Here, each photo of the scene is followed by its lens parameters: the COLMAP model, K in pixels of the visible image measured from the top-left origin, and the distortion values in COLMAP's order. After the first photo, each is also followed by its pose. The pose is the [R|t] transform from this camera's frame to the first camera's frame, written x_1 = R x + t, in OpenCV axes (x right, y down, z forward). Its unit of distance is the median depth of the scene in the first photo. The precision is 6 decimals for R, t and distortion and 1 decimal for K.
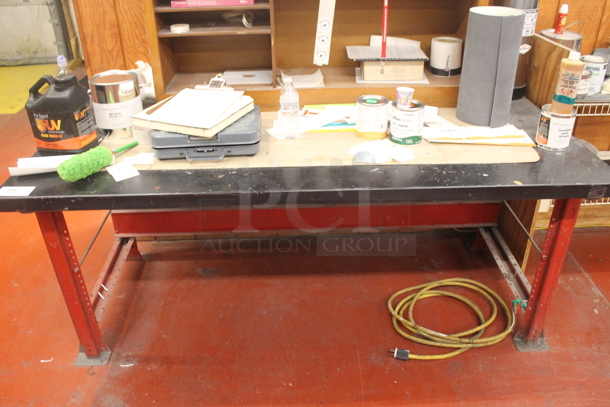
lens RADIAL K [[513.4, 0, 305.0], [0, 513.4, 203.5], [0, 0, 1]] dist [-0.091394, 0.010935]
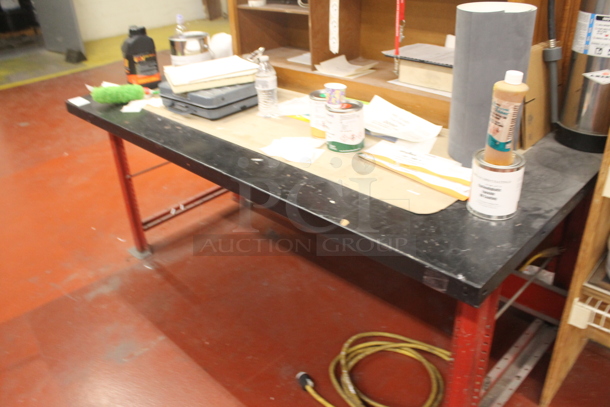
lens RADIAL K [[513.4, 0, 305.0], [0, 513.4, 203.5], [0, 0, 1]] dist [-0.091394, 0.010935]
pose [[0.690426, 0.331356, -0.643051, 0.737367], [-0.327719, 0.935745, 0.130315, -0.126084], [0.644912, 0.120767, 0.754655, 0.317866]]
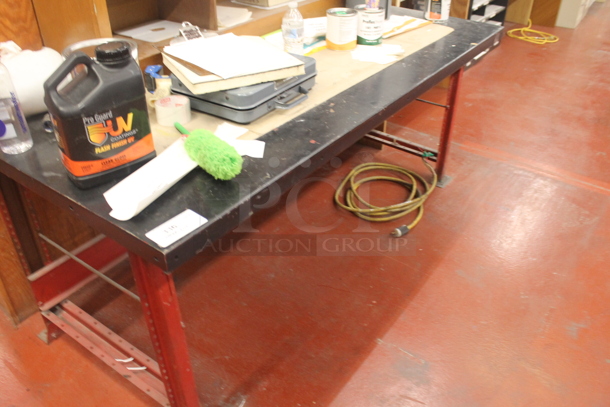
lens RADIAL K [[513.4, 0, 305.0], [0, 513.4, 203.5], [0, 0, 1]] dist [-0.091394, 0.010935]
pose [[0.608810, -0.429908, 0.666730, -0.755712], [0.380745, 0.895657, 0.229850, -0.115919], [-0.695976, 0.113919, 0.708971, 0.368292]]
